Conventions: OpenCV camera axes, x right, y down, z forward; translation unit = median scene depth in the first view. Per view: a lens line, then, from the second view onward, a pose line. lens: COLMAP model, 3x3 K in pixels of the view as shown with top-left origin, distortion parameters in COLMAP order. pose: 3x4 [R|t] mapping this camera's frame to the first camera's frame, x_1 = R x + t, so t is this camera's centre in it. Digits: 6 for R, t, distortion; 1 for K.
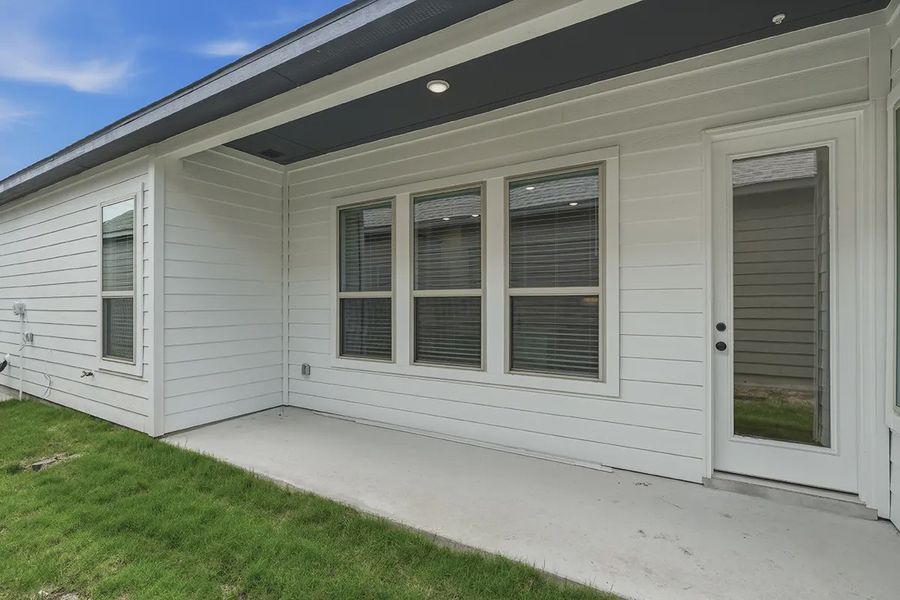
lens RADIAL K [[434.3, 0, 450.0], [0, 434.3, 300.0], [0, 0, 1]] dist [0.001429, 0.000707]
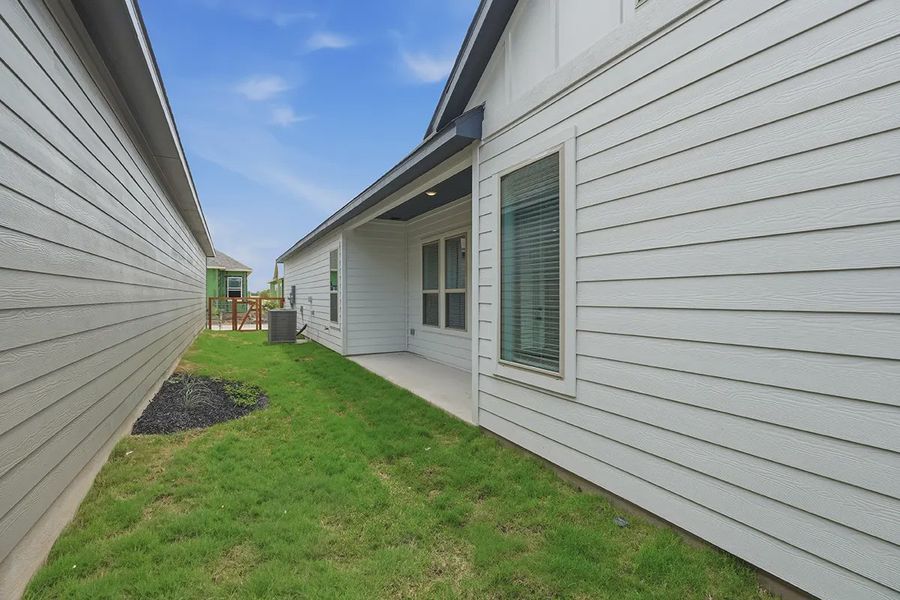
lens RADIAL K [[413.5, 0, 450.2], [0, 413.5, 304.2], [0, 0, 1]] dist [-0.004514, 0.001104]
pose [[0.870778, 0.009672, -0.491581, 0.829144], [0.004821, 0.999590, 0.028207, -0.008758], [0.491652, -0.026933, 0.870375, -0.567294]]
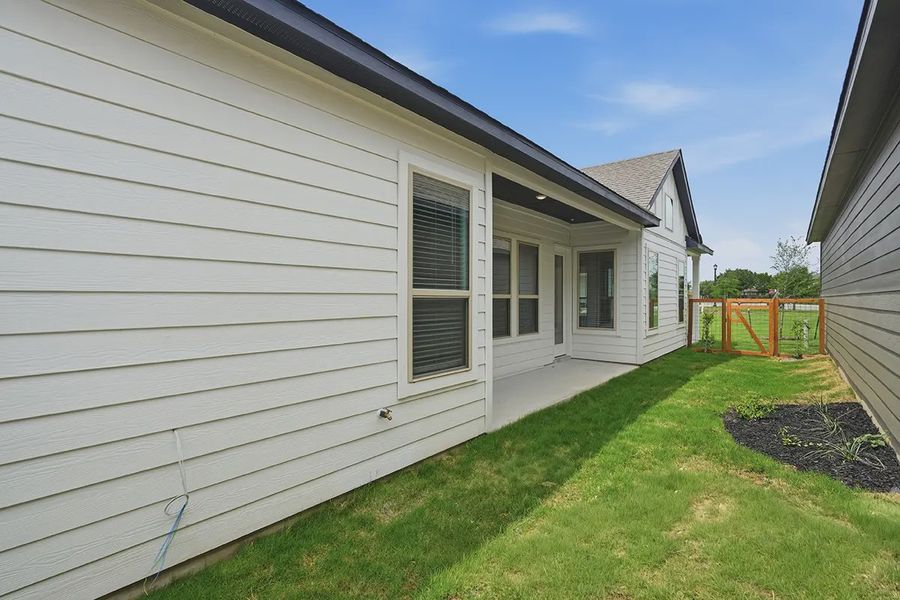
lens RADIAL K [[413.5, 0, 450.2], [0, 413.5, 304.2], [0, 0, 1]] dist [-0.004514, 0.001104]
pose [[0.121394, -0.010696, 0.992547, -1.296891], [-0.009026, 0.999889, 0.011879, -0.002743], [-0.992563, -0.010401, 0.121284, 0.750189]]
